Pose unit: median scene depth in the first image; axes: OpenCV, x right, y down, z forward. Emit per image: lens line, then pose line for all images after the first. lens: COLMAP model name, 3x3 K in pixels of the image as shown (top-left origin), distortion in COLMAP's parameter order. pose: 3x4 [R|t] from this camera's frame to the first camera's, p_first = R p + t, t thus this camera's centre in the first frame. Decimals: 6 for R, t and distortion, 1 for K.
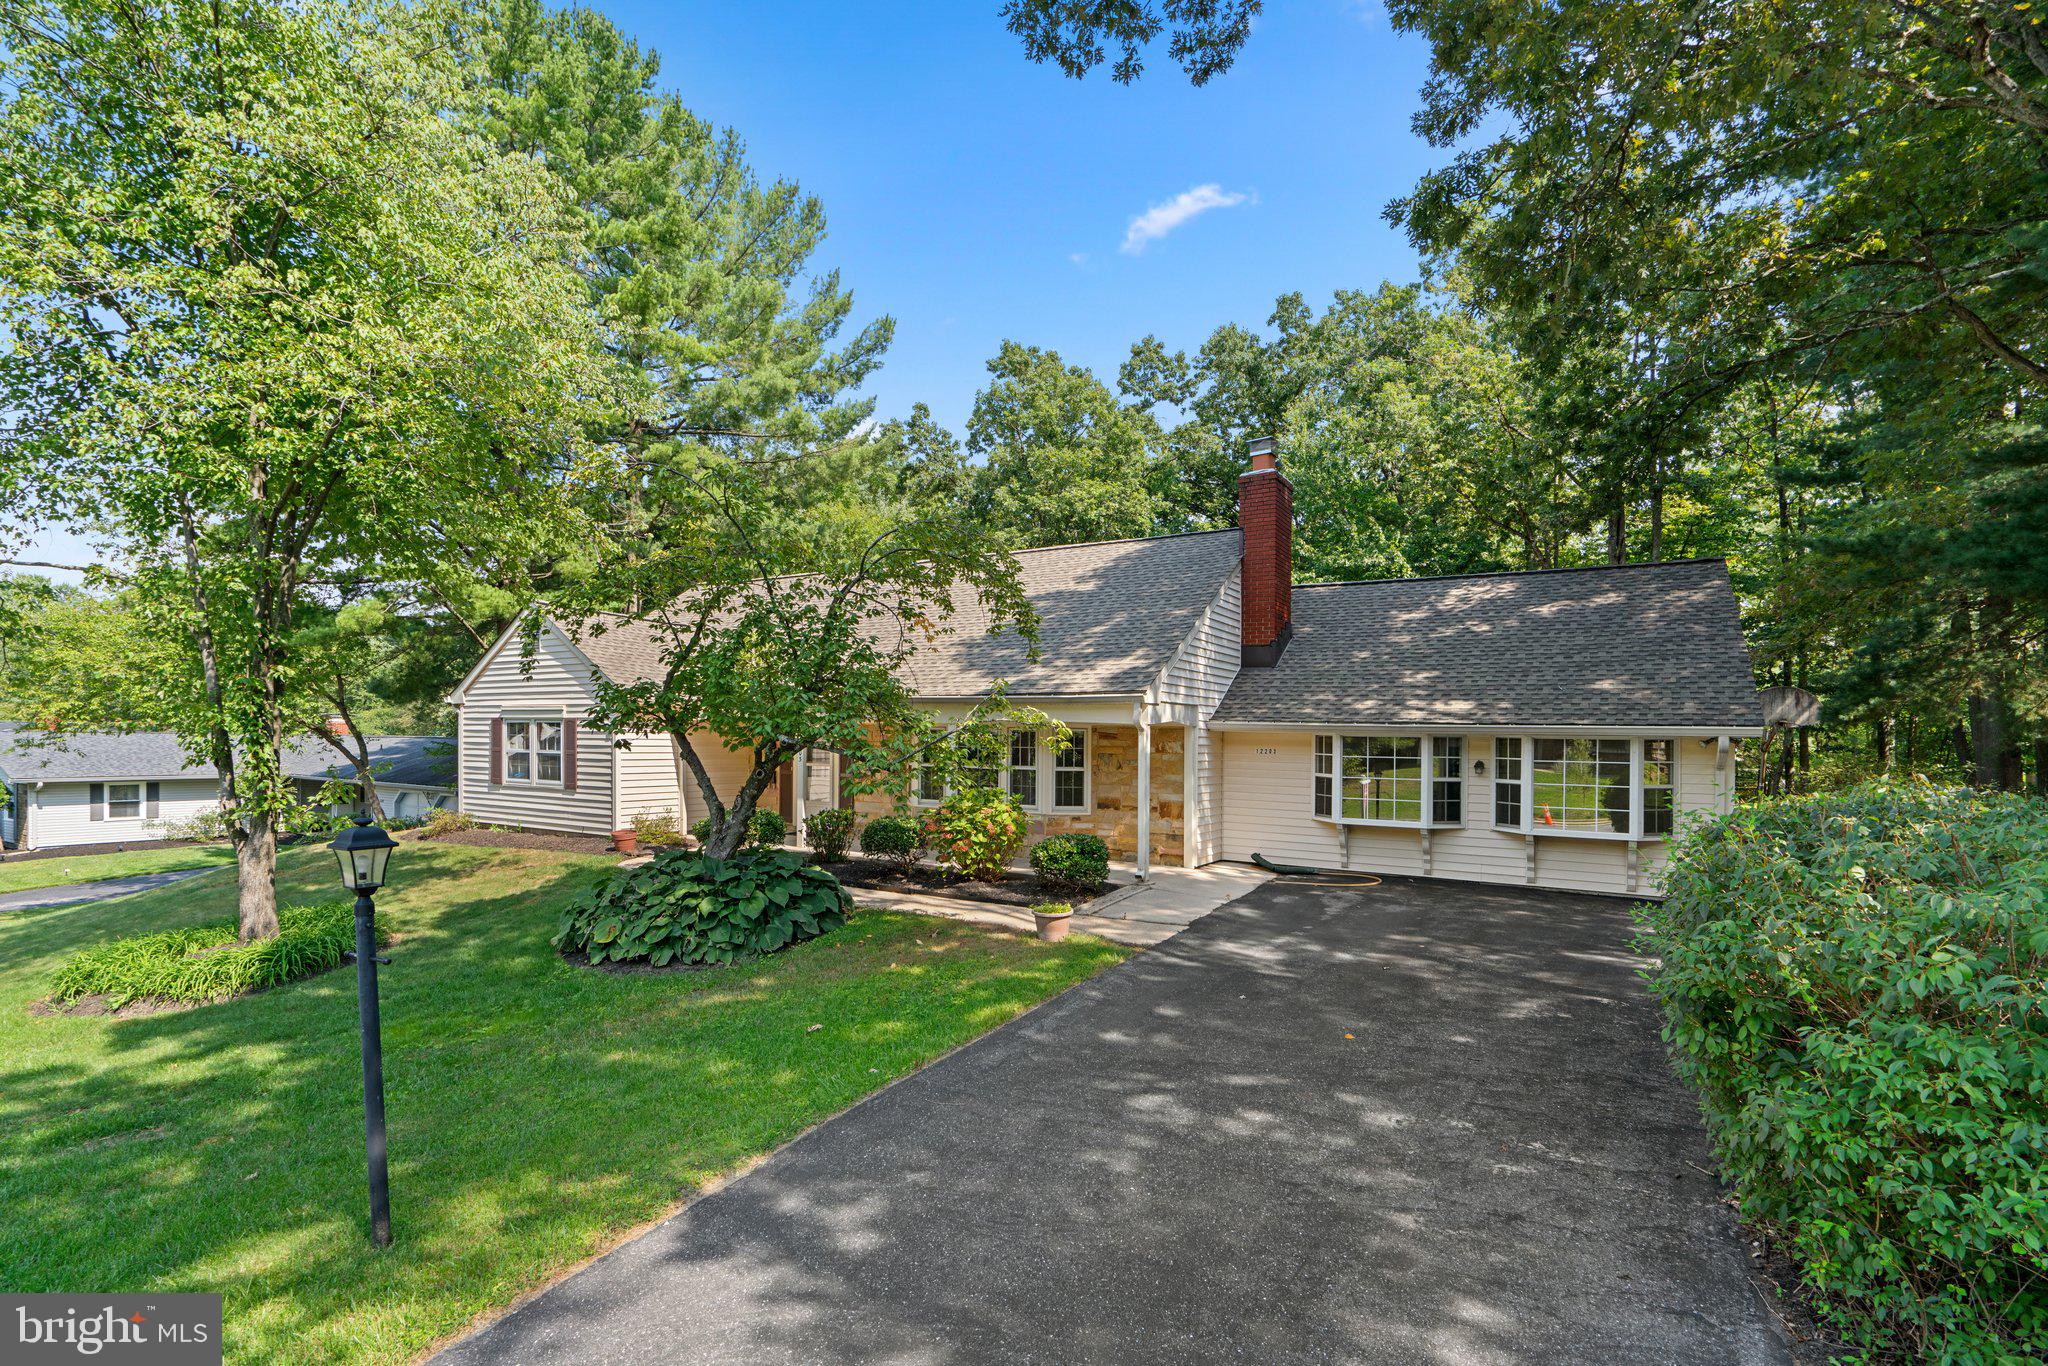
lens RADIAL K [[938.6, 0, 1066.0], [0, 938.6, 714.5], [0, 0, 1]] dist [-0.032766, 0.000328]
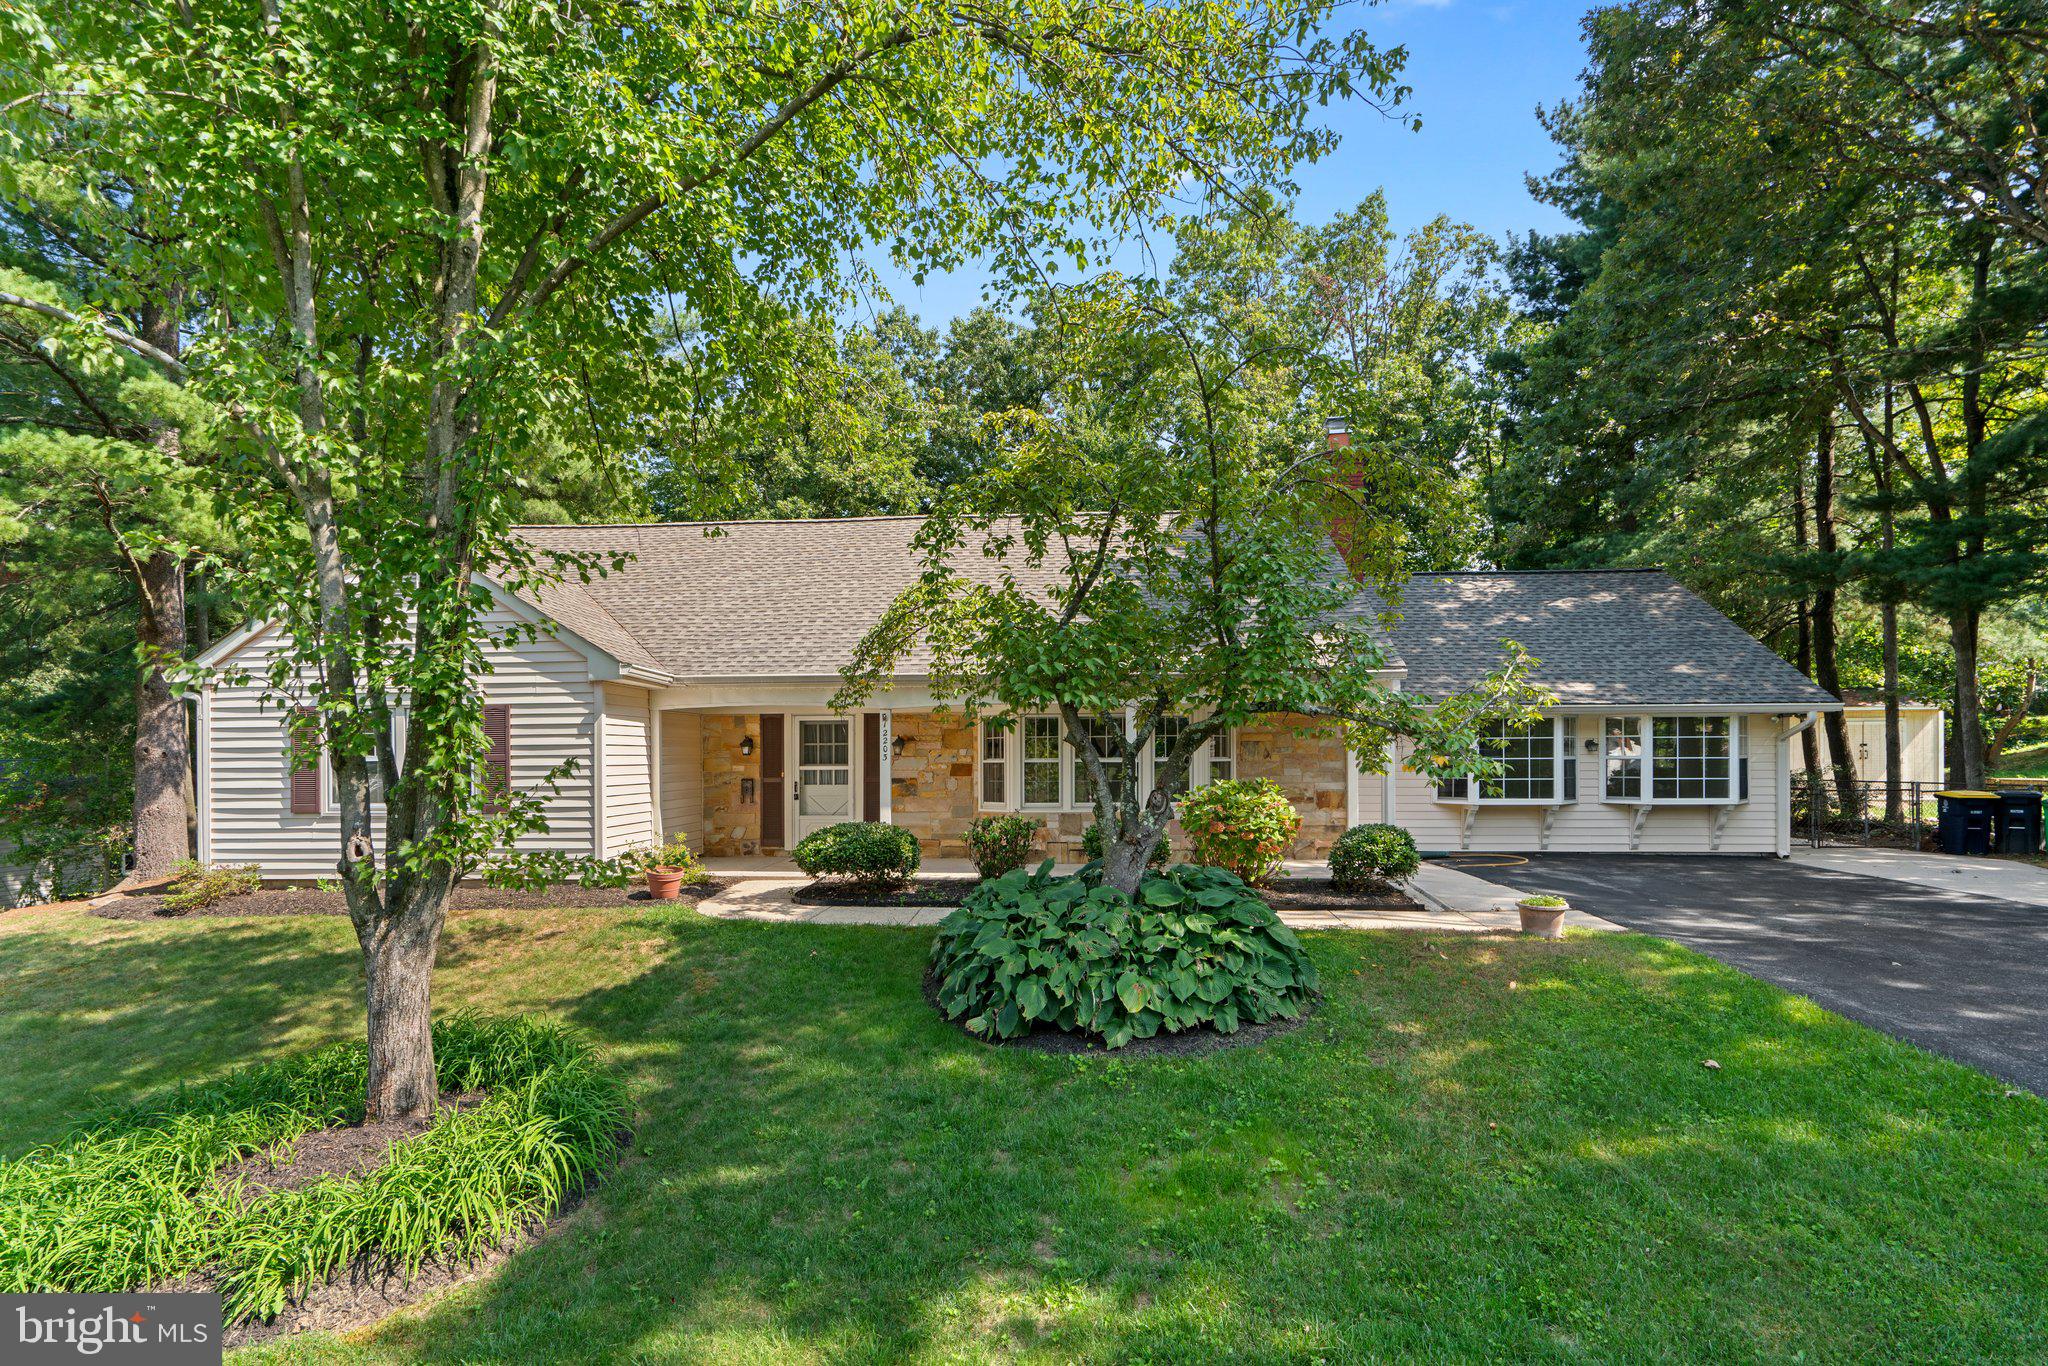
lens RADIAL K [[938.6, 0, 1066.0], [0, 938.6, 714.5], [0, 0, 1]] dist [-0.032766, 0.000328]
pose [[0.912251, -0.006535, 0.409579, -0.710627], [0.004986, 0.999976, 0.004849, 0.017727], [-0.409601, -0.002382, 0.912262, 0.327762]]
